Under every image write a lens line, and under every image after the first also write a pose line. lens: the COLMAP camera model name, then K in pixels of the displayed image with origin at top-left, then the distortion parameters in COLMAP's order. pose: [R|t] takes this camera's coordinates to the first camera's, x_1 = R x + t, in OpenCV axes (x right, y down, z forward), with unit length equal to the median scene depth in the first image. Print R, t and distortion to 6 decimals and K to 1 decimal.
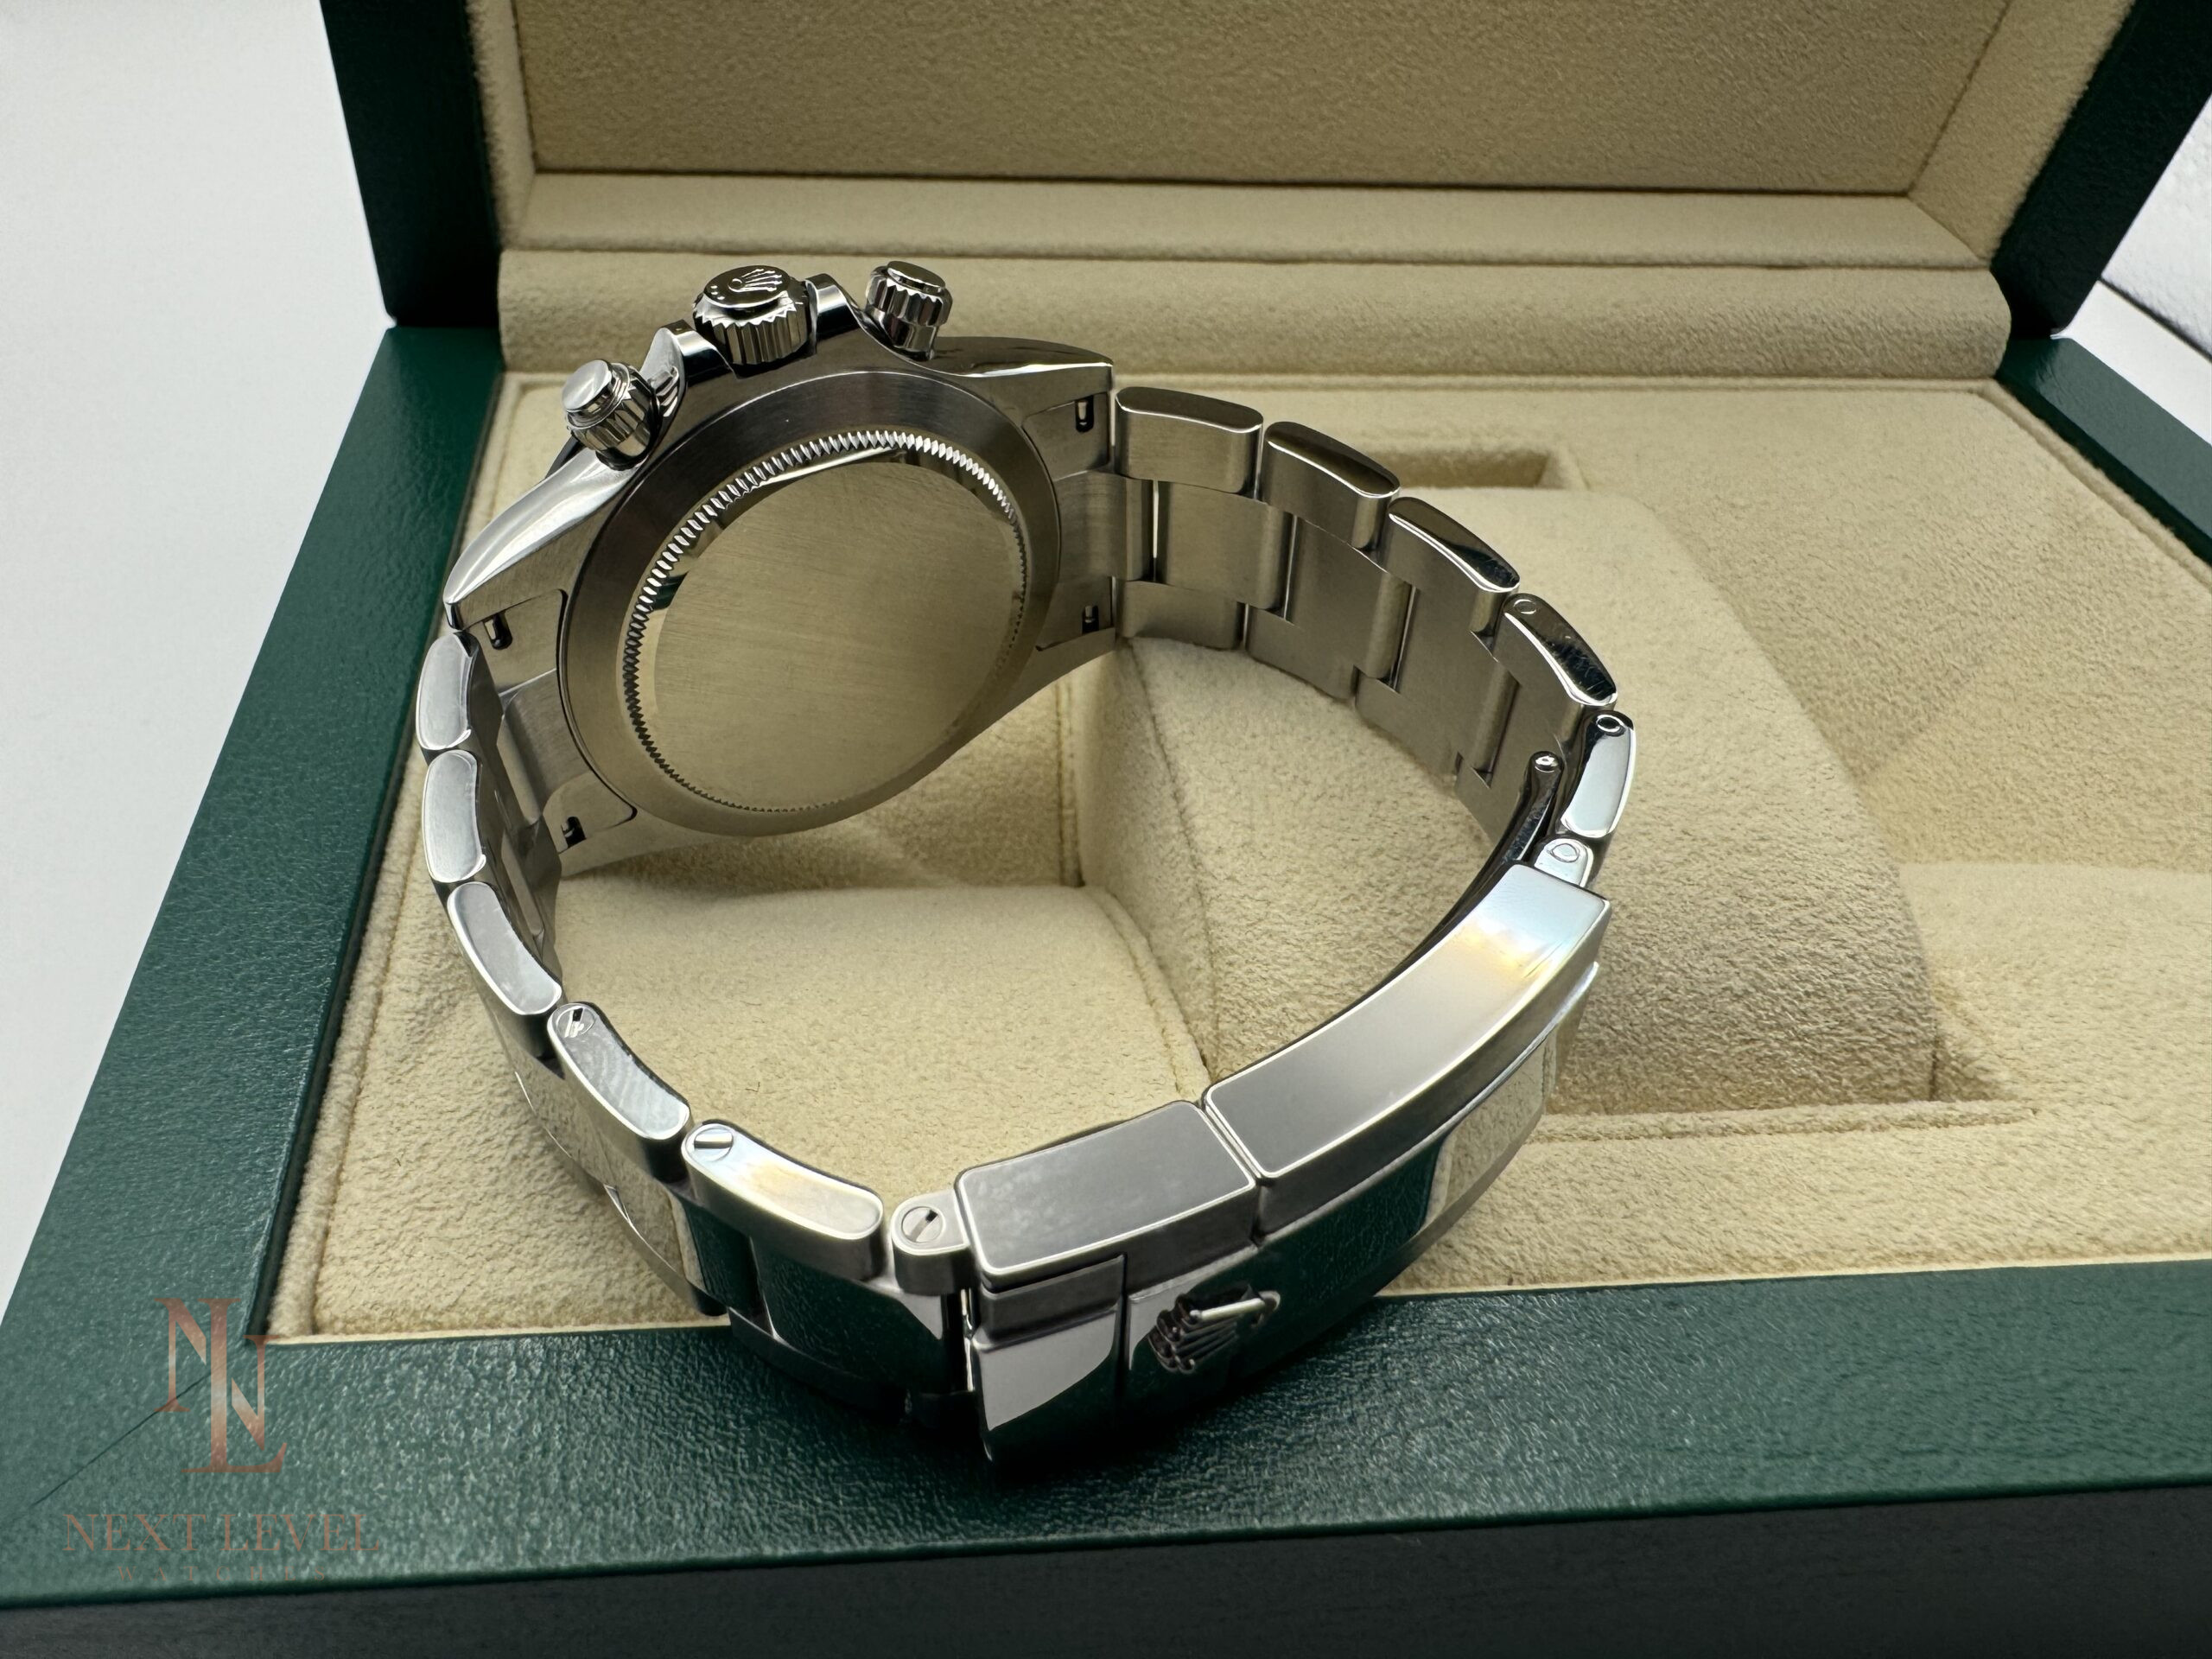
lens RADIAL K [[1588.6, 0, 918.4], [0, 1588.6, 829.3], [0, 0, 1]] dist [-0.006984, 0.002549]
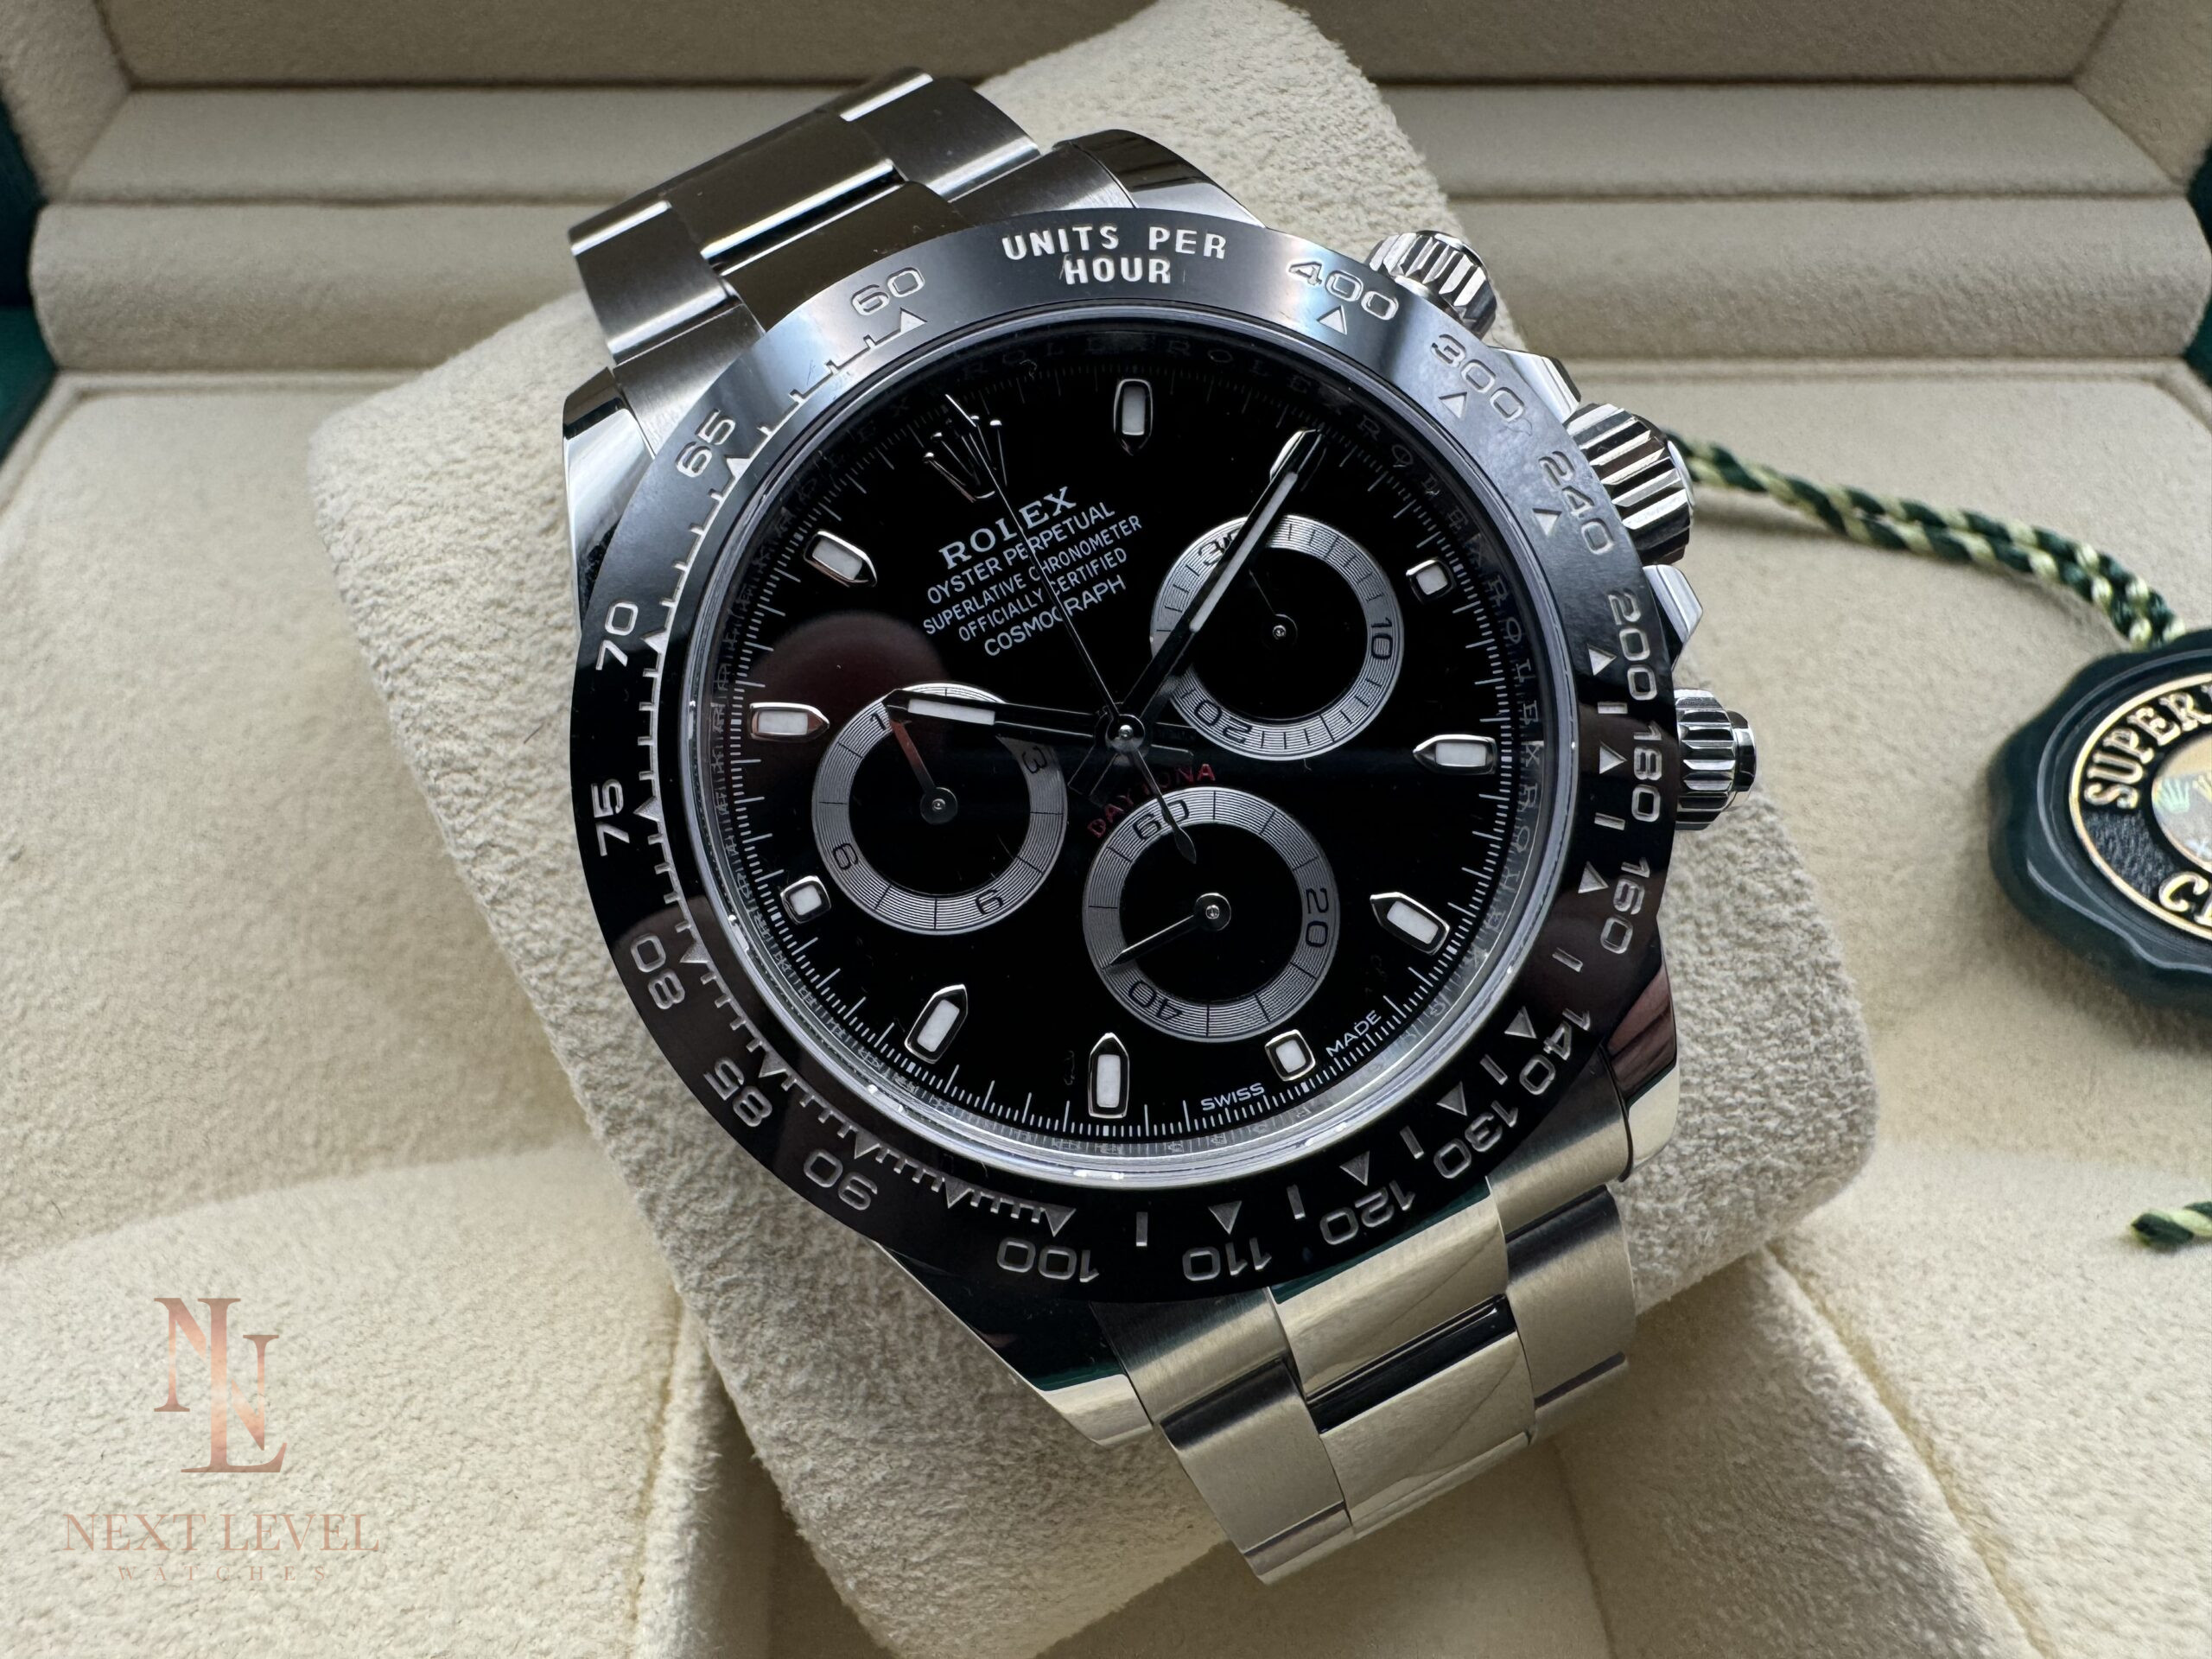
lens RADIAL K [[1596.6, 0, 917.8], [0, 1596.6, 828.0], [0, 0, 1]] dist [-0.005915, -0.000138]
pose [[0.997258, 0.015910, -0.072270, 0.209177], [-0.010292, 0.996943, 0.077448, -0.147185], [0.073281, -0.076491, 0.994374, 0.291271]]
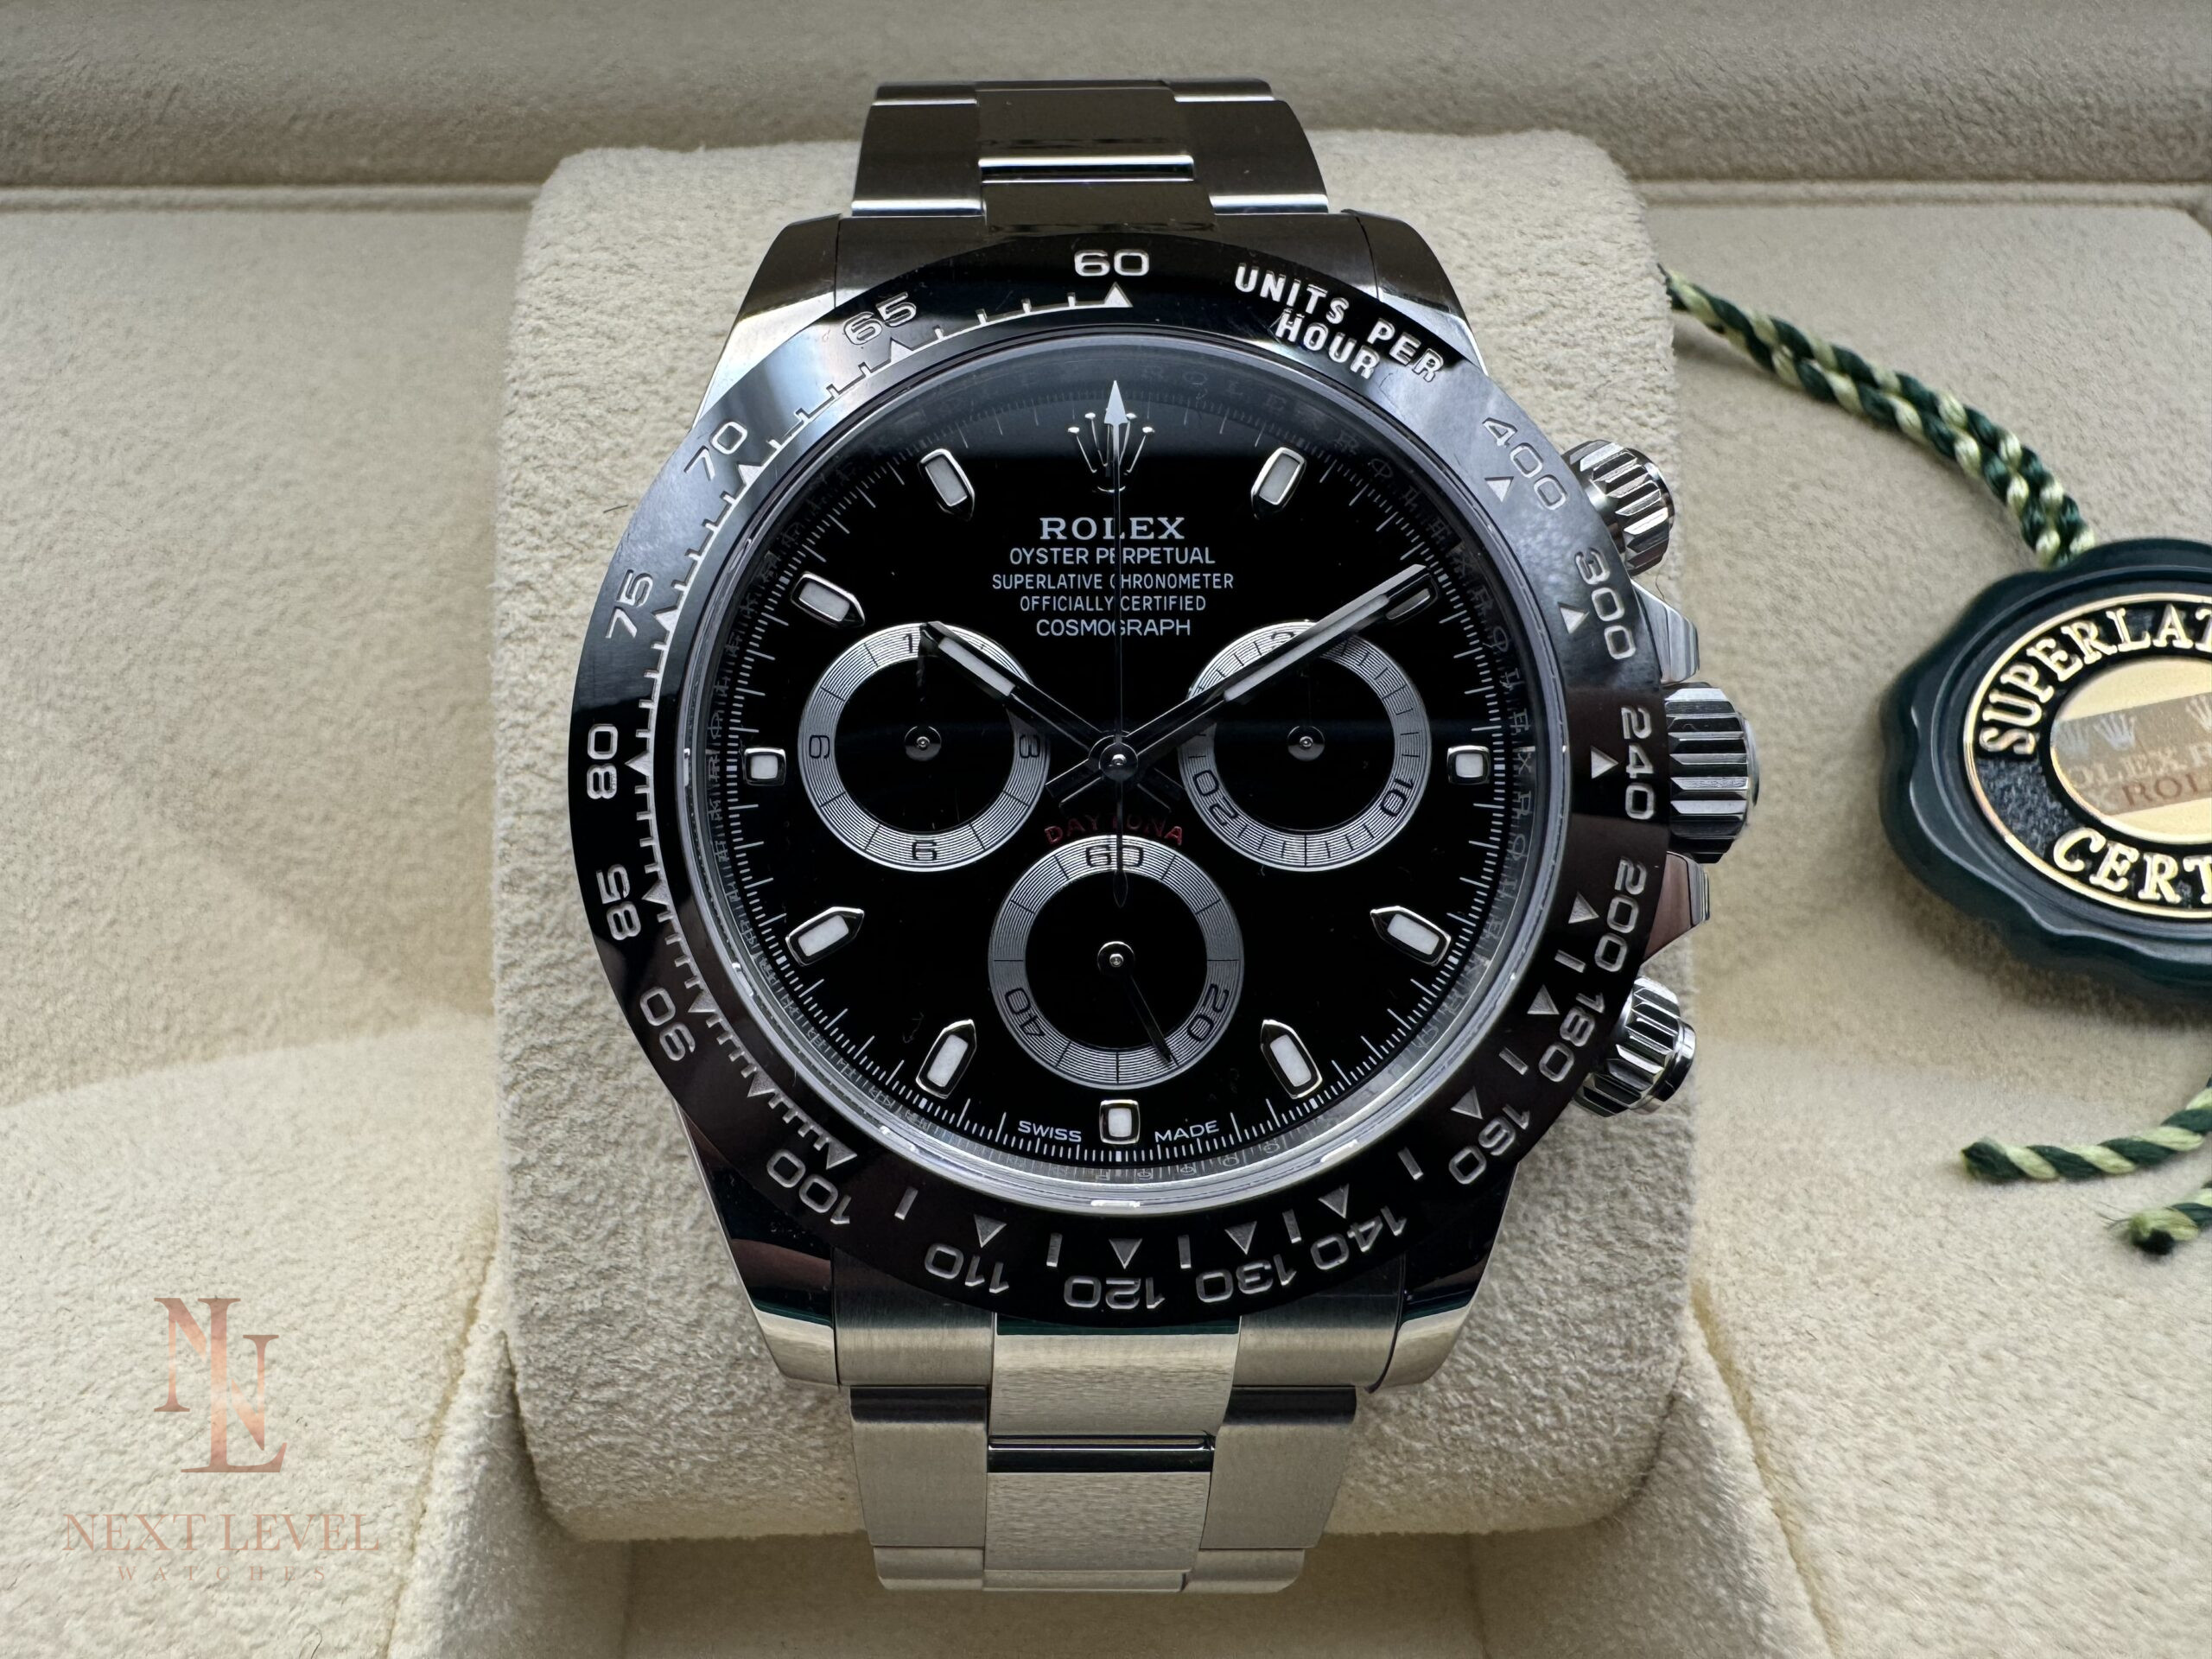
lens RADIAL K [[1596.6, 0, 917.8], [0, 1596.6, 828.0], [0, 0, 1]] dist [-0.005915, -0.000138]
pose [[0.994908, 0.040134, -0.092457, 0.272187], [-0.018965, 0.975461, 0.219354, -0.188176], [0.098991, -0.216484, 0.971255, 0.331540]]
